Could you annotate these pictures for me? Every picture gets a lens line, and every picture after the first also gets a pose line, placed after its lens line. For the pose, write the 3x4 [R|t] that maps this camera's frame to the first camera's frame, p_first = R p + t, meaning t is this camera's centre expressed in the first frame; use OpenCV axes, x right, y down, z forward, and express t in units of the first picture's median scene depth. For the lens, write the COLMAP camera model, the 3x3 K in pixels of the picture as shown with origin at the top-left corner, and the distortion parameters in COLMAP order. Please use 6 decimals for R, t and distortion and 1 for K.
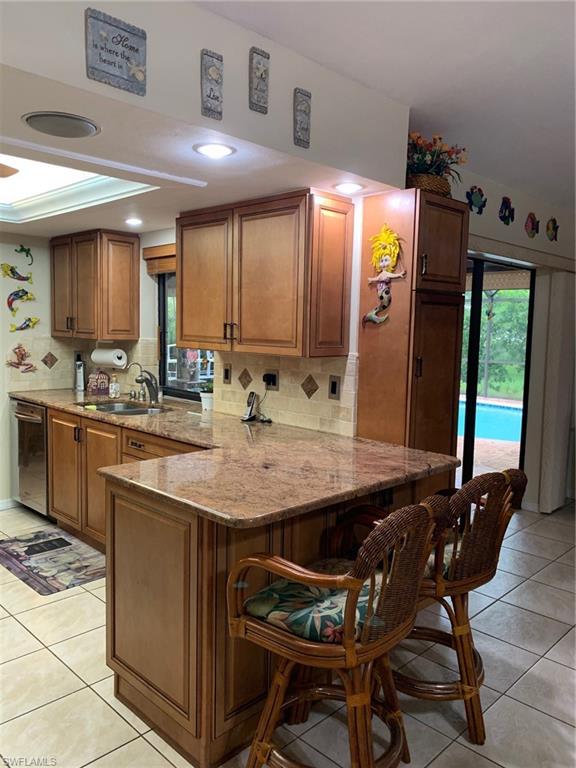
lens RADIAL K [[590.4, 0, 289.5], [0, 590.4, 380.5], [0, 0, 1]] dist [0.037169, -0.048948]
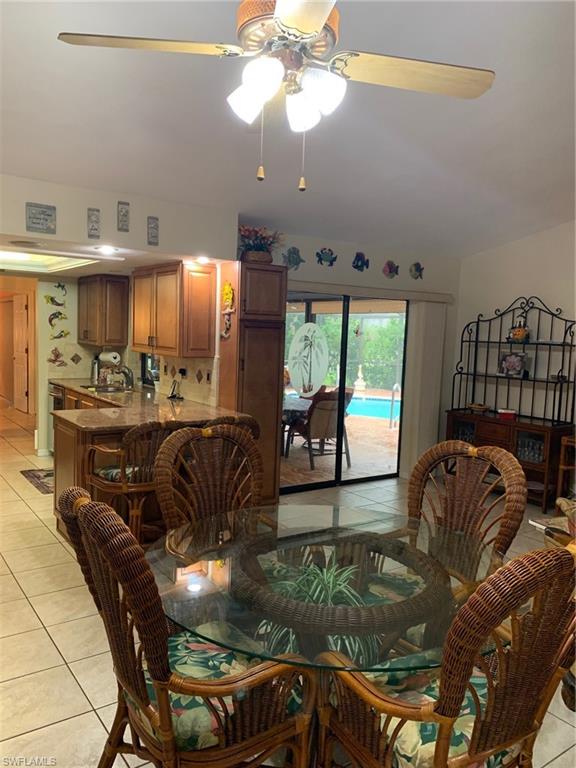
lens RADIAL K [[590.4, 0, 282.9], [0, 590.4, 385.8], [0, 0, 1]] dist [0.037169, -0.048948]
pose [[0.984744, 0.029580, -0.171475, 0.498160], [-0.030791, 0.999516, -0.004408, 0.033301], [0.171262, 0.009620, 0.985179, -0.517577]]
